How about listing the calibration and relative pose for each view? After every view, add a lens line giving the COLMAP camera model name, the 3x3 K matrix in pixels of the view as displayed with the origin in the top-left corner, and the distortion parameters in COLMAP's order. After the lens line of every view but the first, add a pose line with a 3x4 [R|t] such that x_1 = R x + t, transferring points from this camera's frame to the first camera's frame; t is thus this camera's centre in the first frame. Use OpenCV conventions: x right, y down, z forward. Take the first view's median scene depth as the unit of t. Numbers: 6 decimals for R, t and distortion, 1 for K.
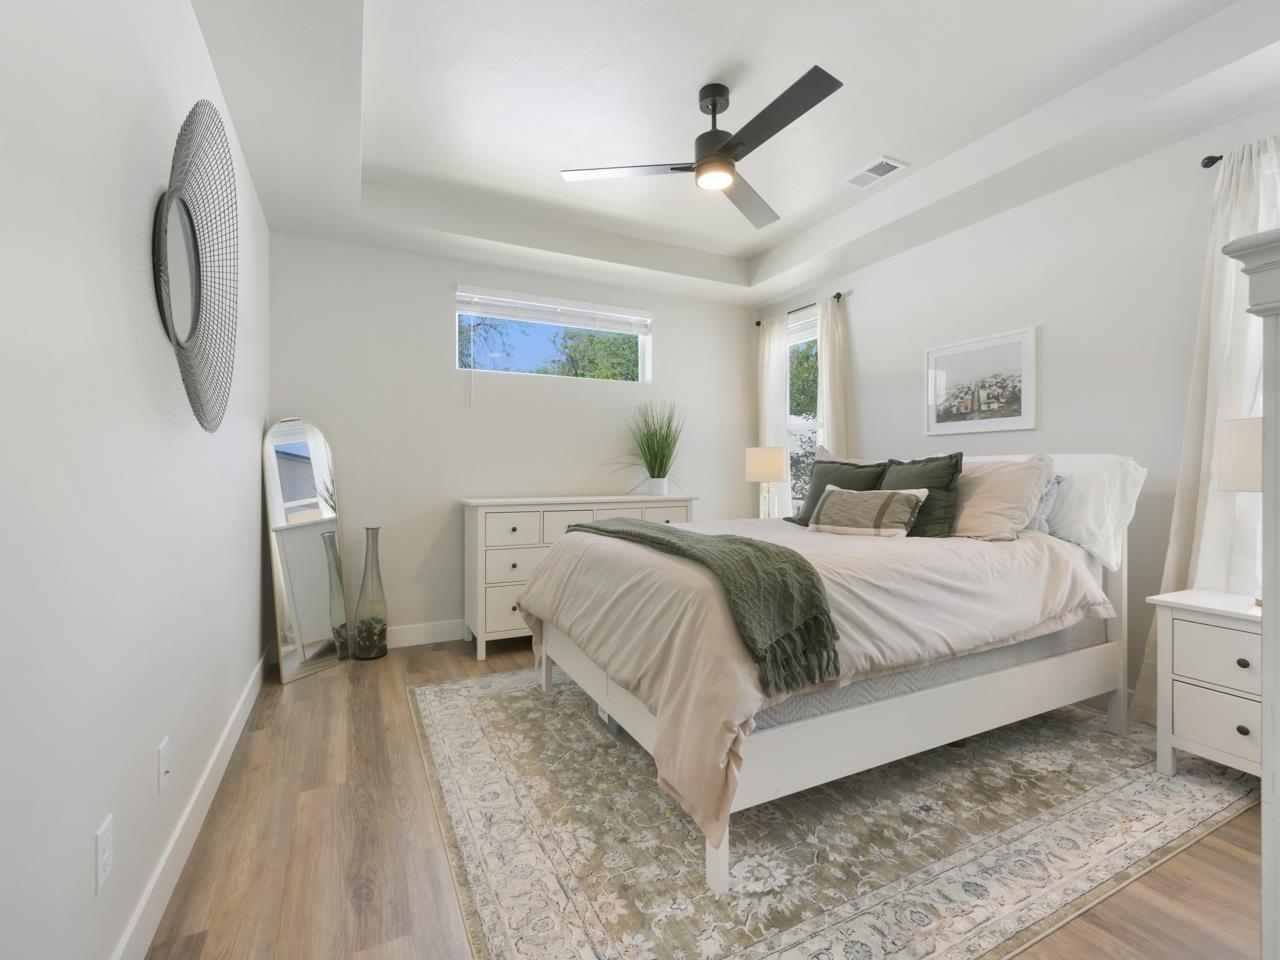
lens RADIAL K [[573.4, 0, 640.4], [0, 573.4, 471.3], [0, 0, 1]] dist [-0.000679, 0.000075]
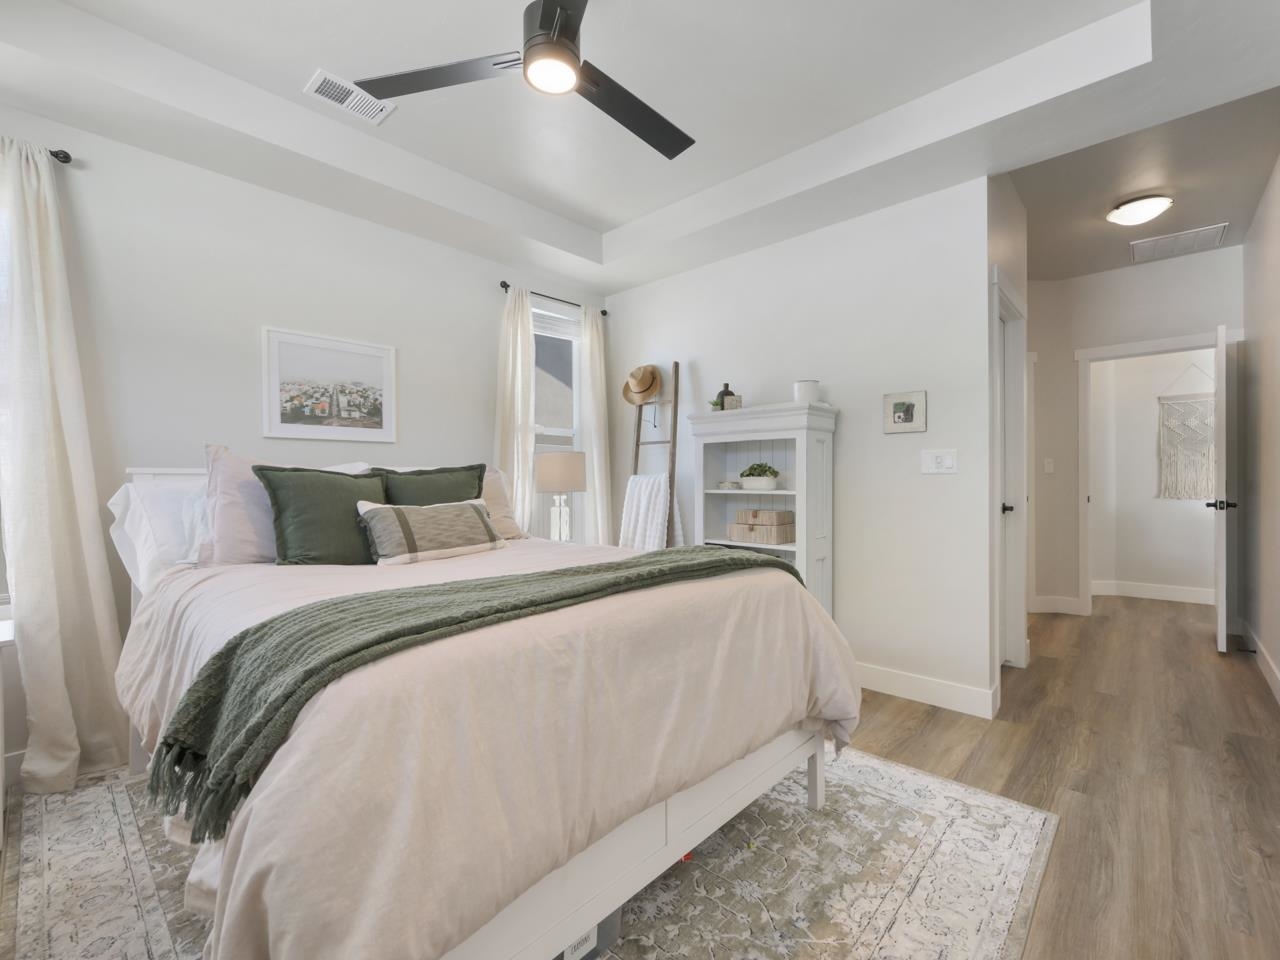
lens RADIAL K [[573.4, 0, 641.7], [0, 573.4, 483.7], [0, 0, 1]] dist [-0.000679, 0.000075]
pose [[-0.361189, -0.002251, 0.932490, -0.488568], [0.009627, 0.999935, 0.006143, 0.000479], [-0.932443, 0.011196, -0.361144, 0.974844]]
